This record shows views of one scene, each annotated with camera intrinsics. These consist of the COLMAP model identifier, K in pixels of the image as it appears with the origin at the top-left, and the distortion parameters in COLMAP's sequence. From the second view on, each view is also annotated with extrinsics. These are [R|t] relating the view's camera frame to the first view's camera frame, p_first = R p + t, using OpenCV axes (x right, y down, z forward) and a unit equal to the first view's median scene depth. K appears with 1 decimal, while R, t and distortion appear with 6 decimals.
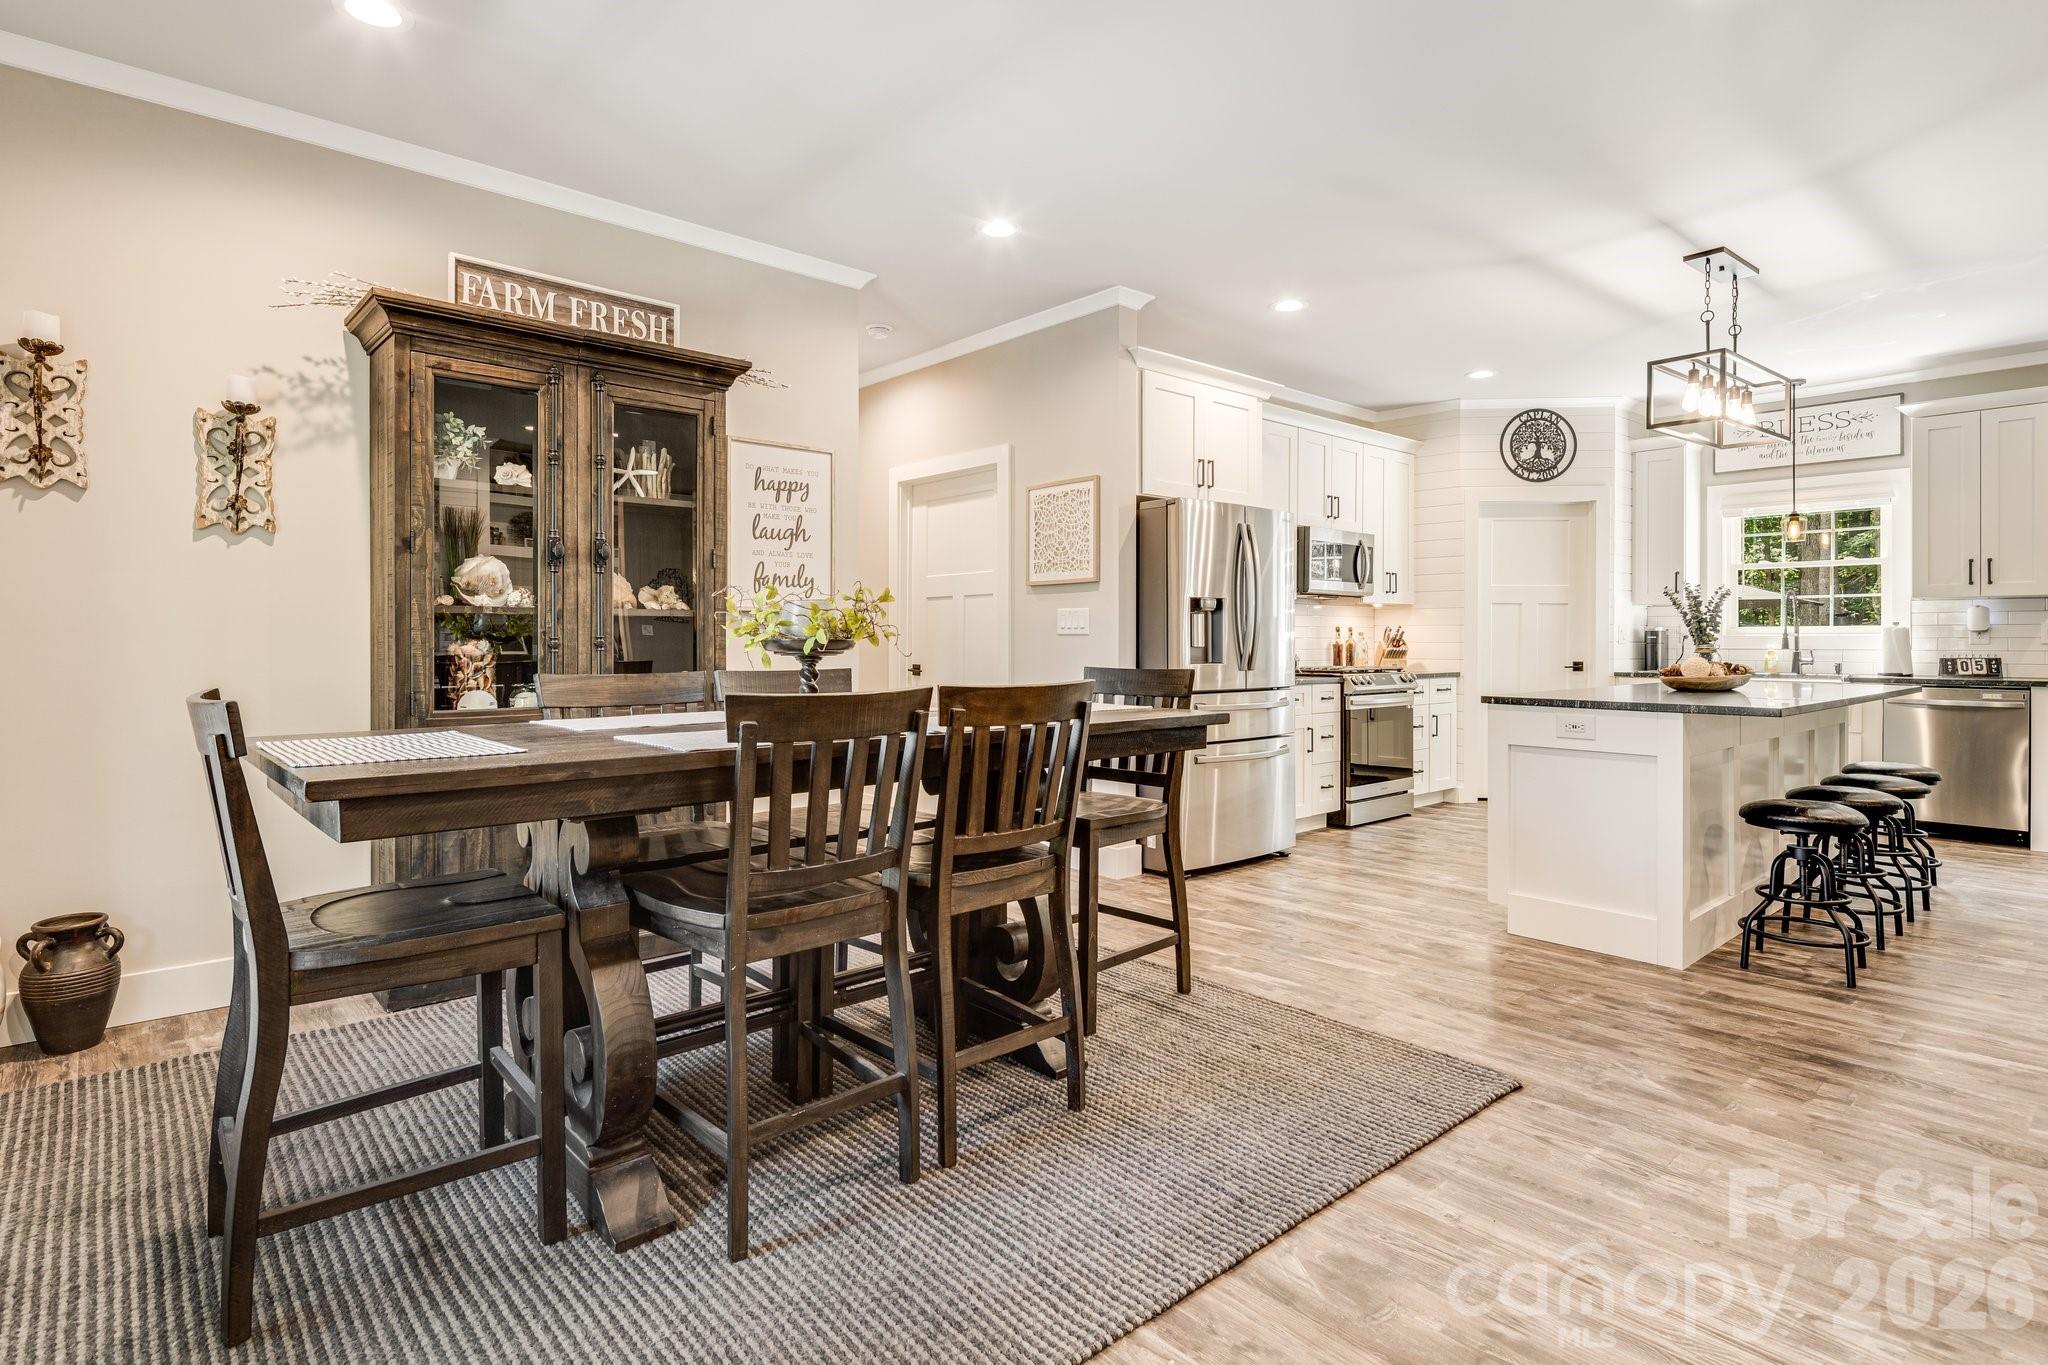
lens RADIAL K [[1035.2, 0, 1013.9], [0, 1035.2, 641.4], [0, 0, 1]] dist [0.011067, -0.008548]
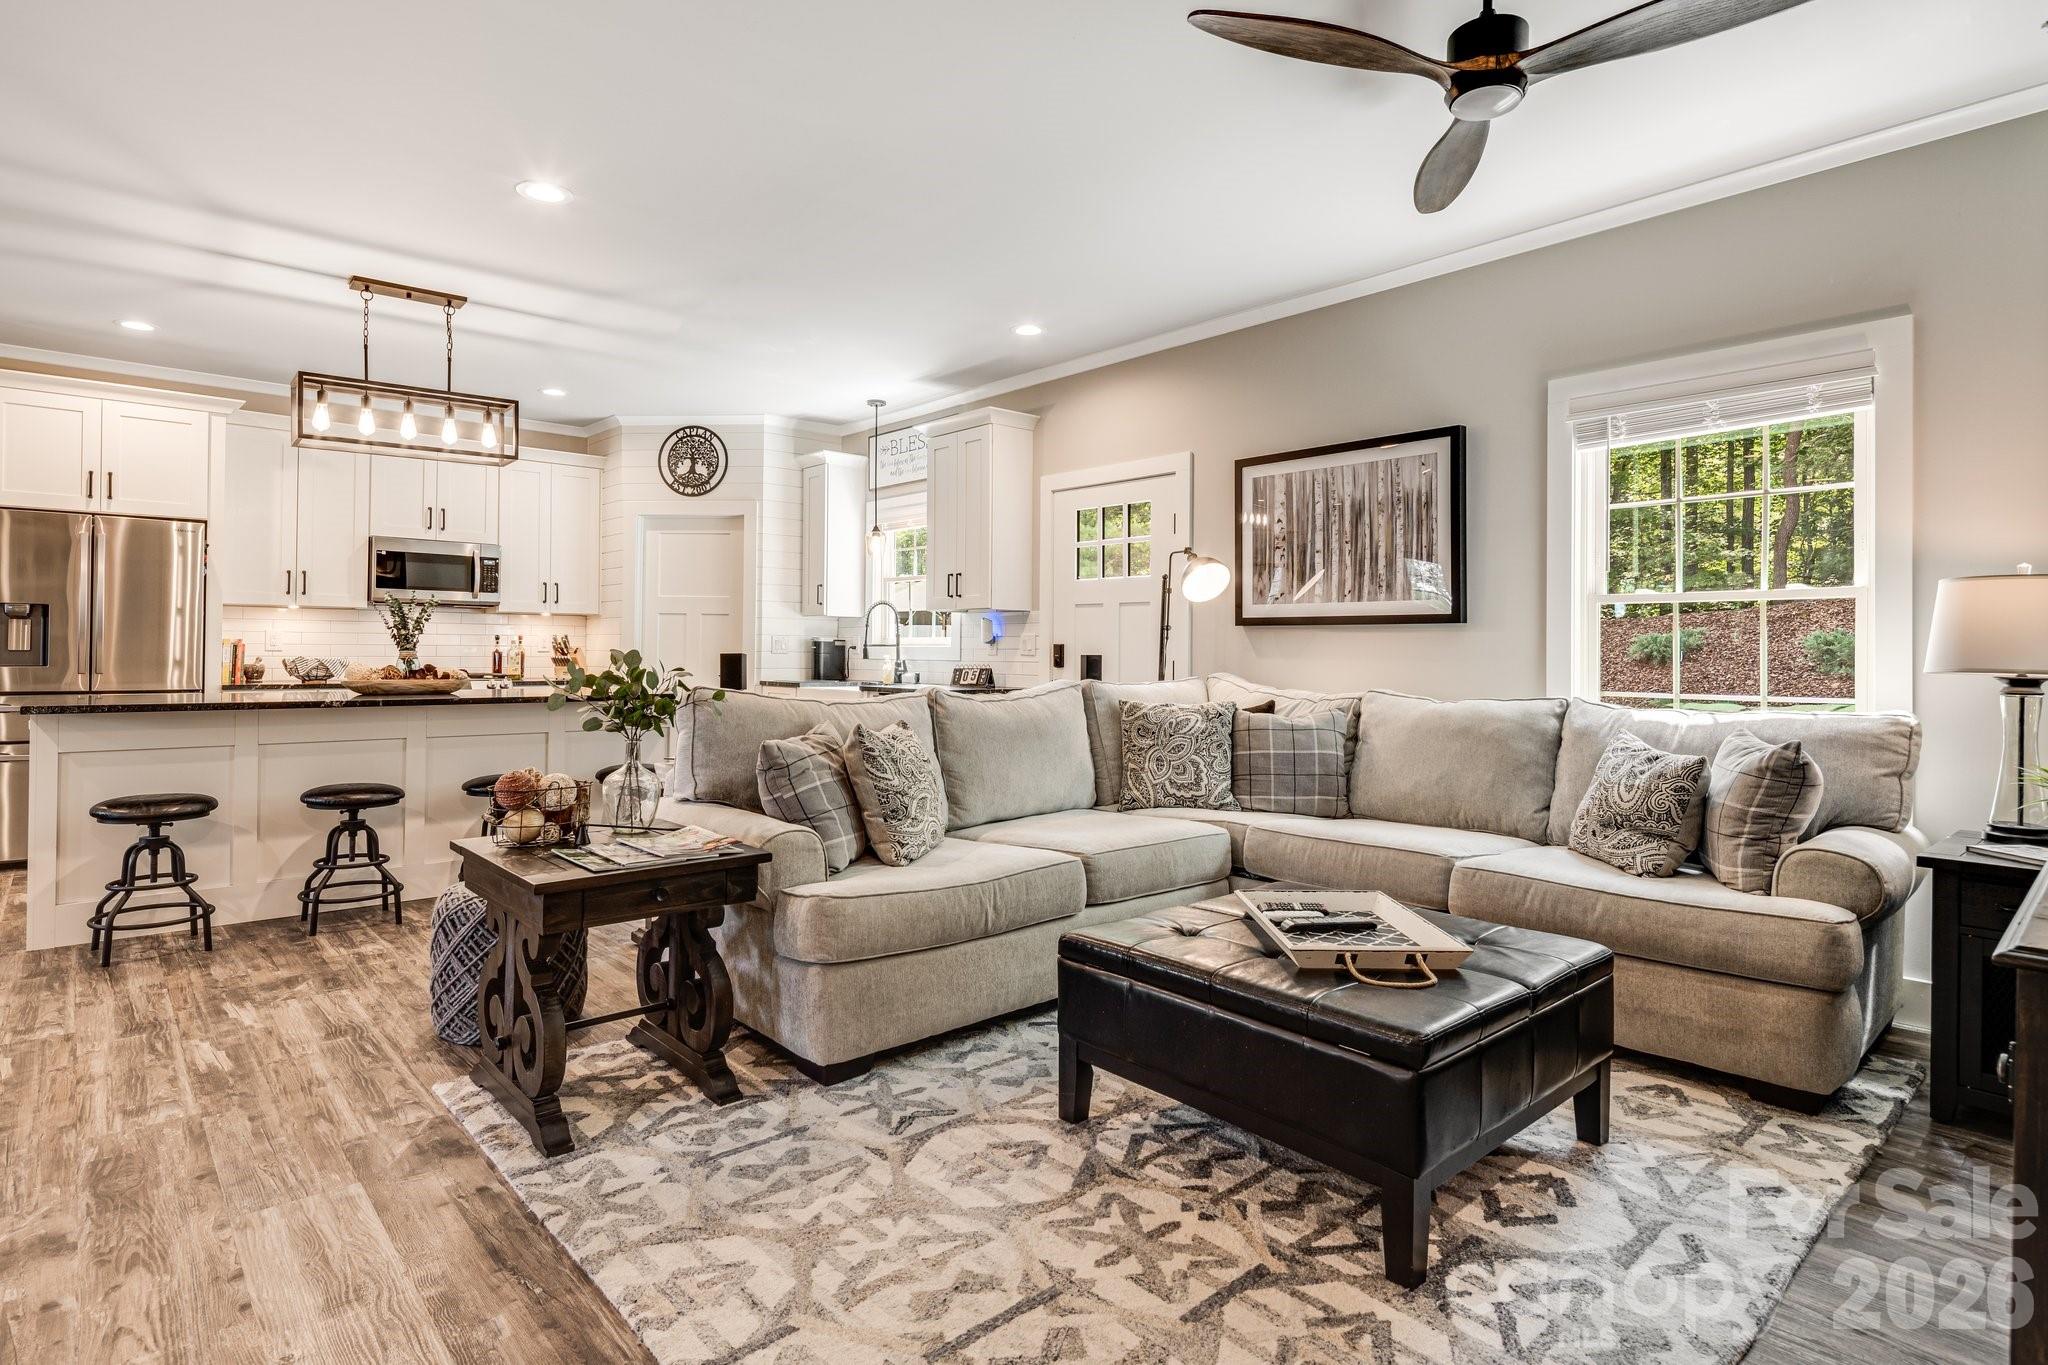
lens RADIAL K [[1035.2, 0, 1021.3], [0, 1035.2, 674.3], [0, 0, 1]] dist [0.011067, -0.008548]
pose [[0.999891, 0.007230, 0.012835, 1.327463], [-0.007502, 0.999745, 0.021314, -0.000734], [-0.012678, -0.021408, 0.999690, -0.069980]]
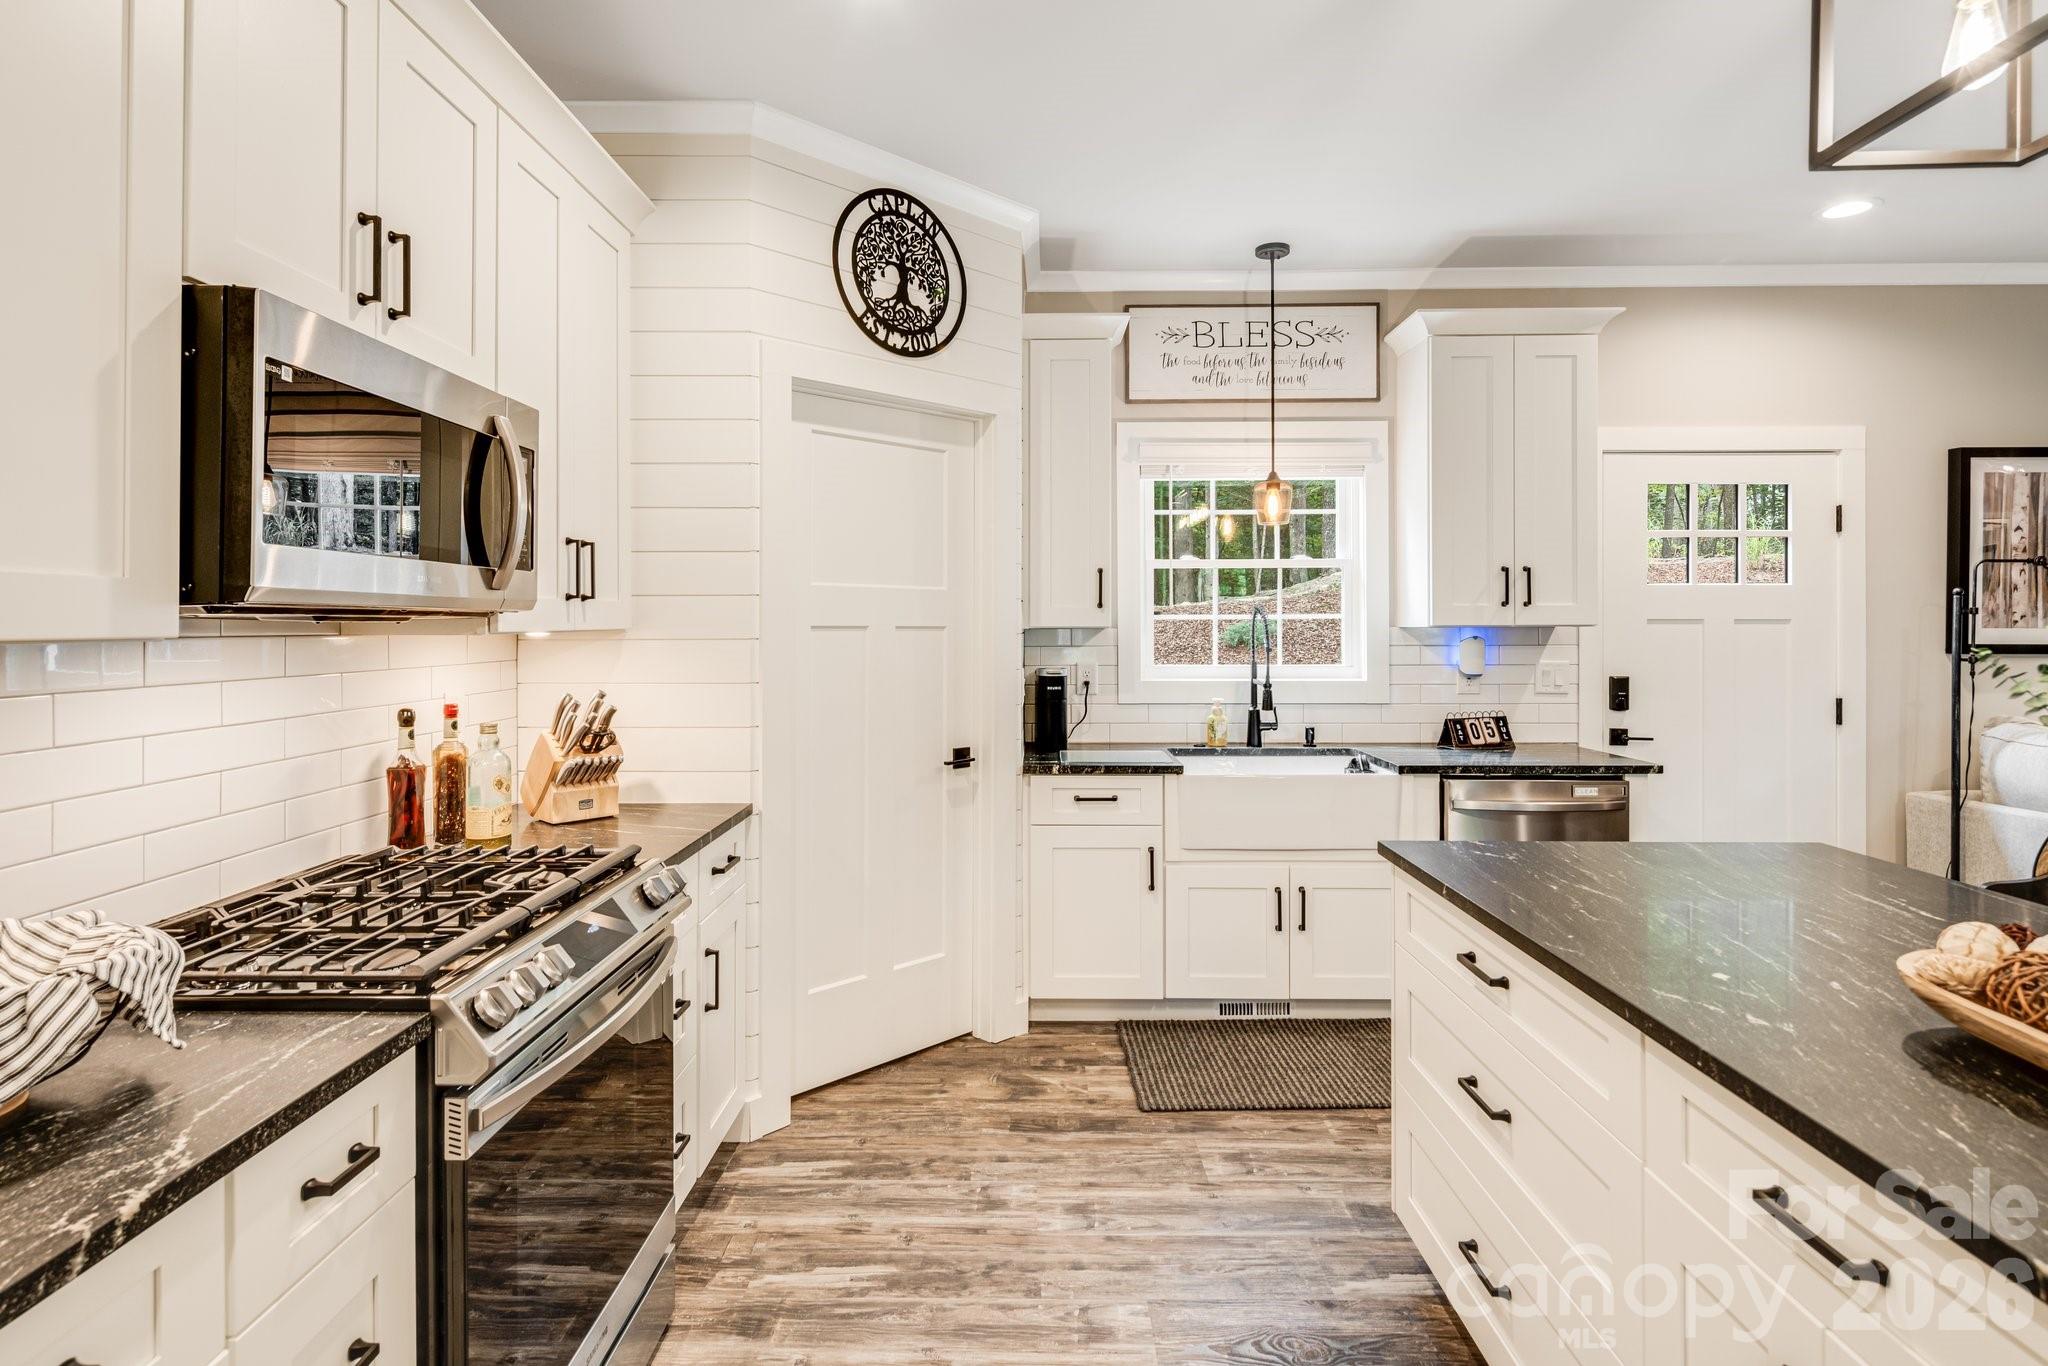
lens RADIAL K [[1035.2, 0, 1019.0], [0, 1035.2, 617.3], [0, 0, 1]] dist [0.011067, -0.008548]
pose [[0.670131, 0.001514, 0.742241, 0.336304], [0.004546, 0.999971, -0.006144, -0.061539], [-0.742229, 0.007491, 0.670104, 1.075667]]
